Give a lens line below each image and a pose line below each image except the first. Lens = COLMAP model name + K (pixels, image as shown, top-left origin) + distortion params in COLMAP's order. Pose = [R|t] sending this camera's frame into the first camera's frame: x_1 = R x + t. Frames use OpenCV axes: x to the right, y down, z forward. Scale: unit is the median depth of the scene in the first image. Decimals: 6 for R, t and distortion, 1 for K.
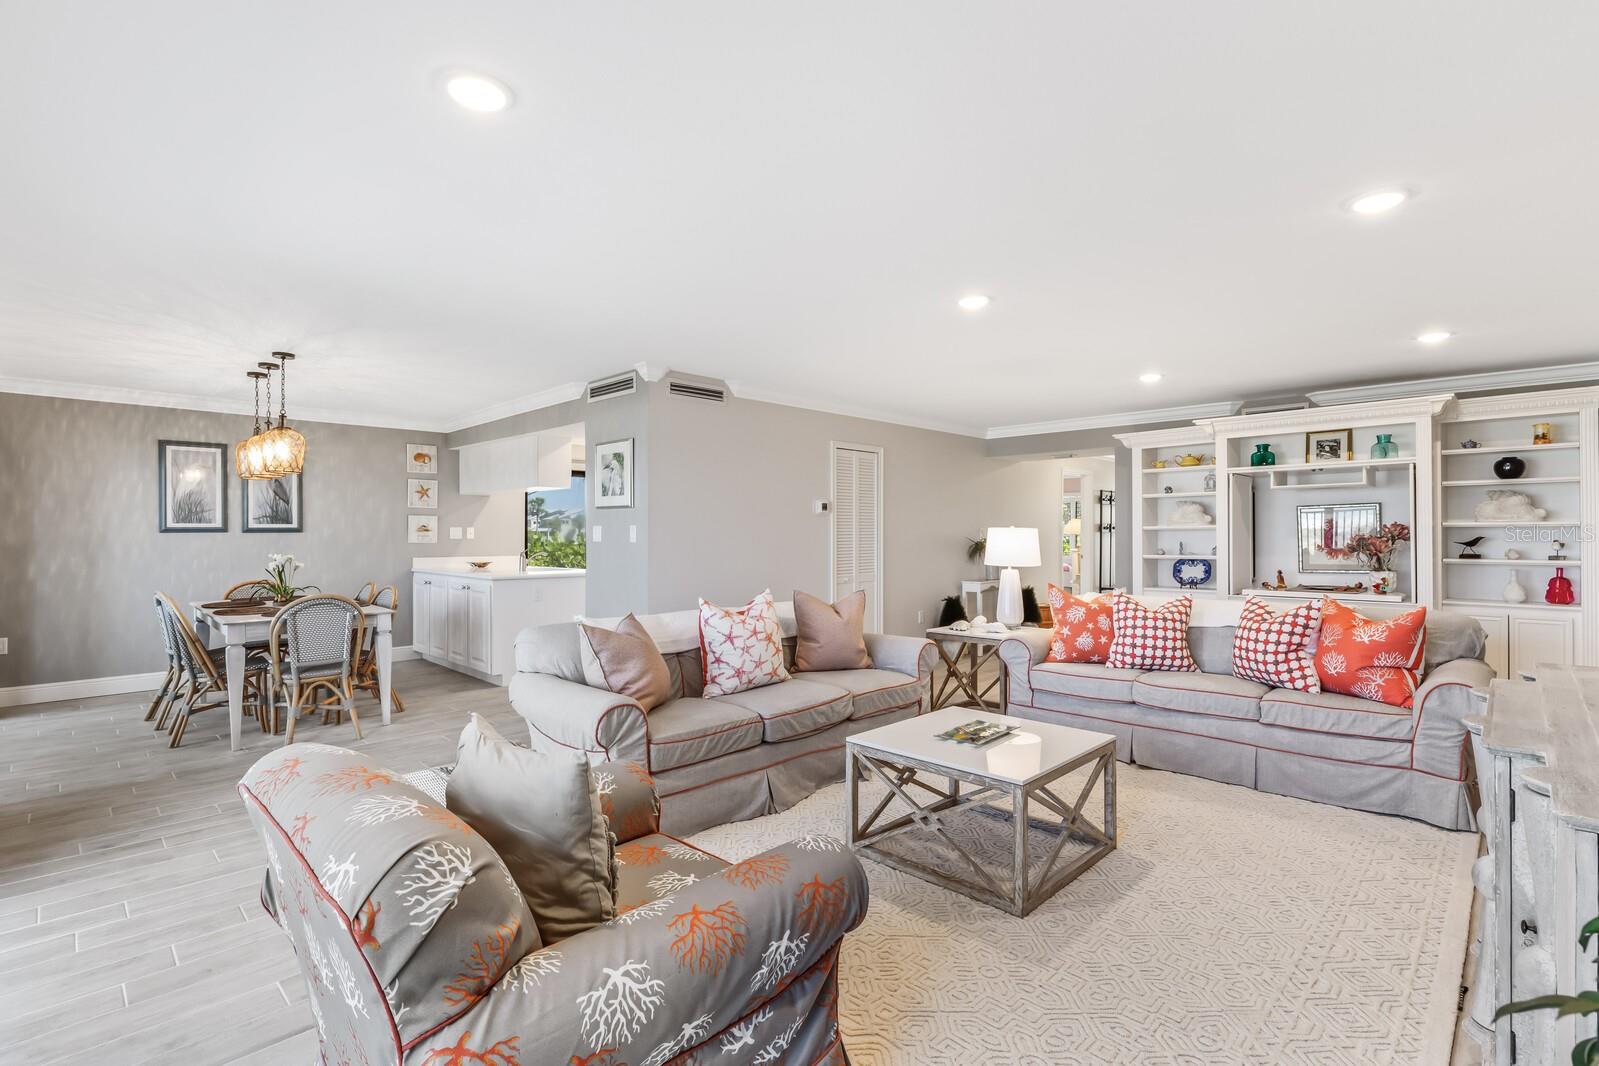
lens RADIAL K [[741.6, 0, 801.5], [0, 741.6, 534.2], [0, 0, 1]] dist [0.000584, -0.000004]
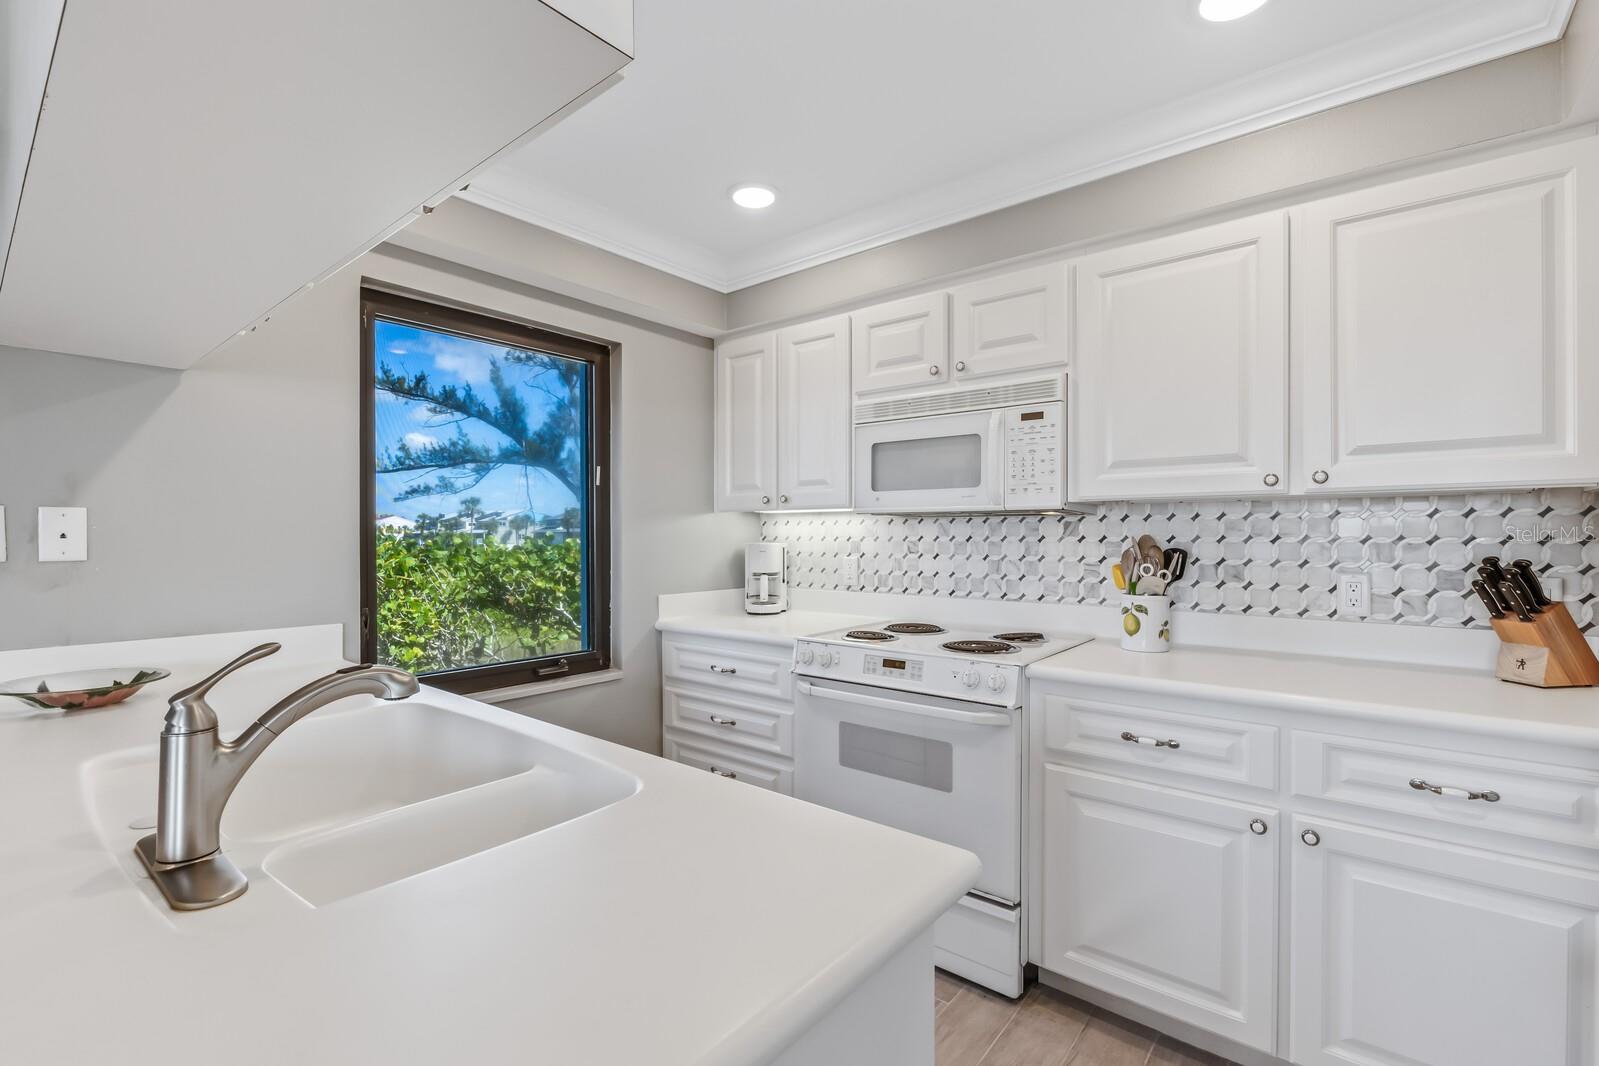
lens RADIAL K [[706.4, 0, 796.9], [0, 706.4, 537.0], [0, 0, 1]] dist [-0.002577, 0.000807]
pose [[0.996223, -0.003342, 0.086764, -0.265308], [0.003089, 0.999991, 0.003049, -0.000532], [-0.086773, -0.002770, 0.996224, 0.811482]]
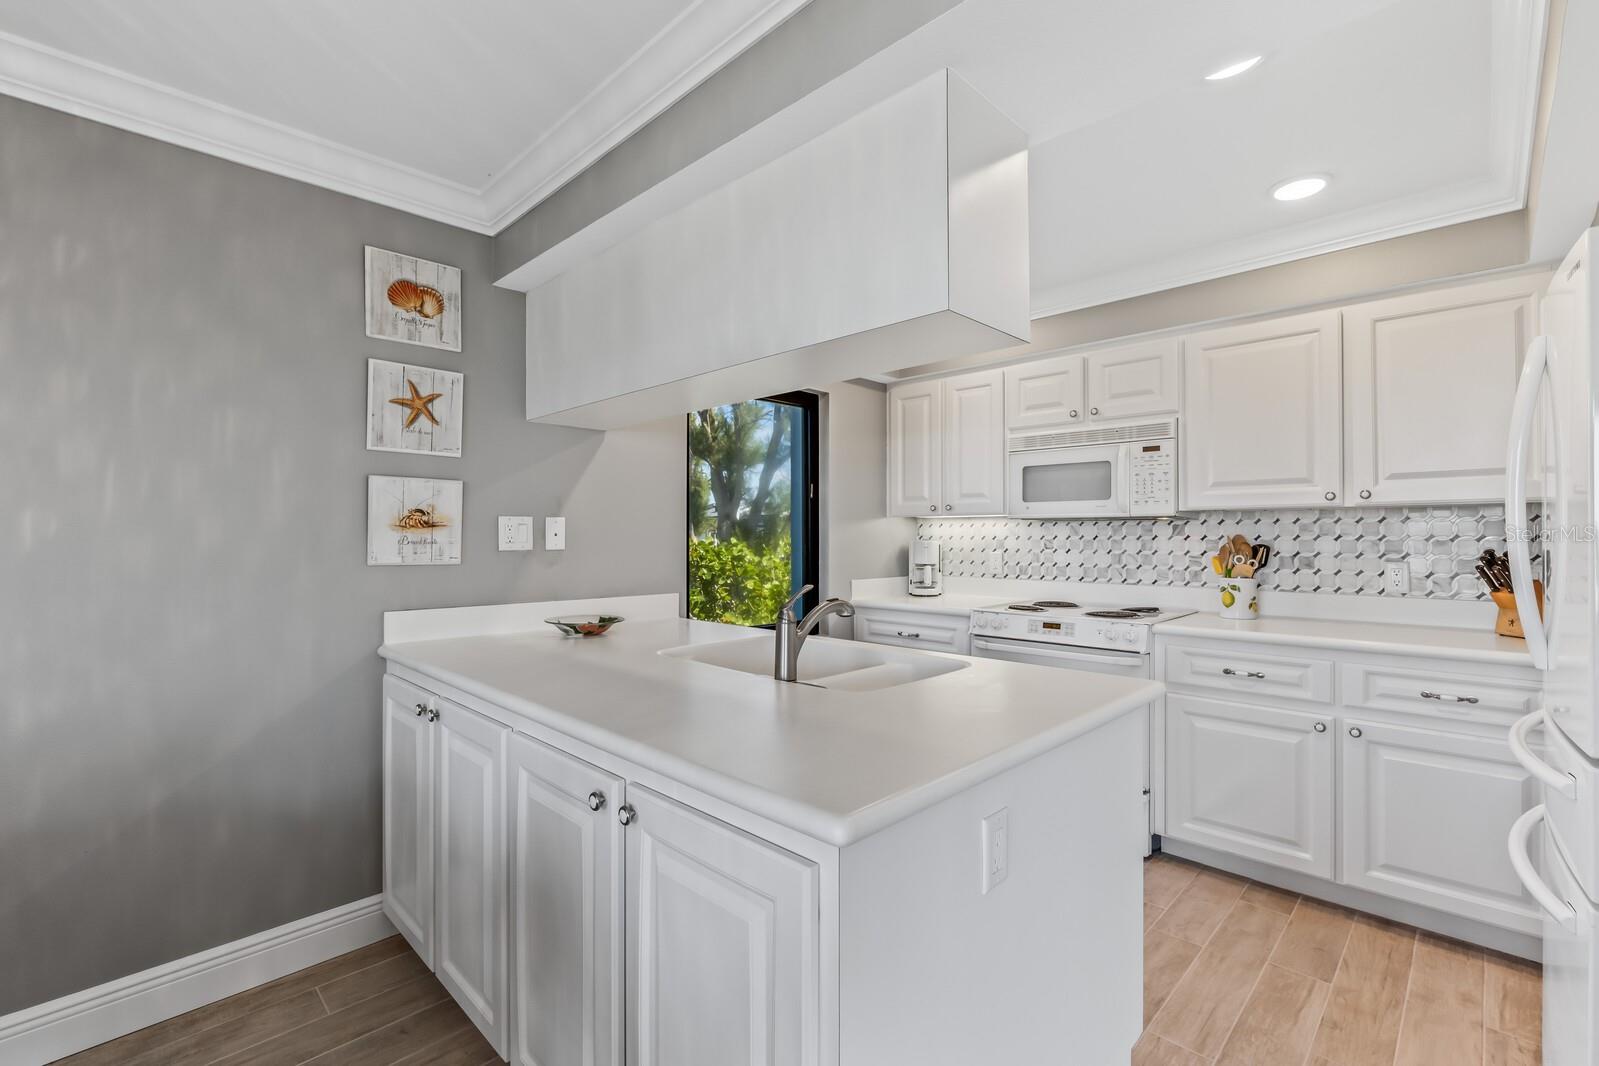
lens RADIAL K [[706.4, 0, 798.5], [0, 706.4, 528.2], [0, 0, 1]] dist [-0.002577, 0.000807]
pose [[0.999993, -0.002439, -0.002830, -0.342750], [0.002408, 0.999937, -0.010966, 0.000094], [0.002856, 0.010959, 0.999936, 0.691479]]
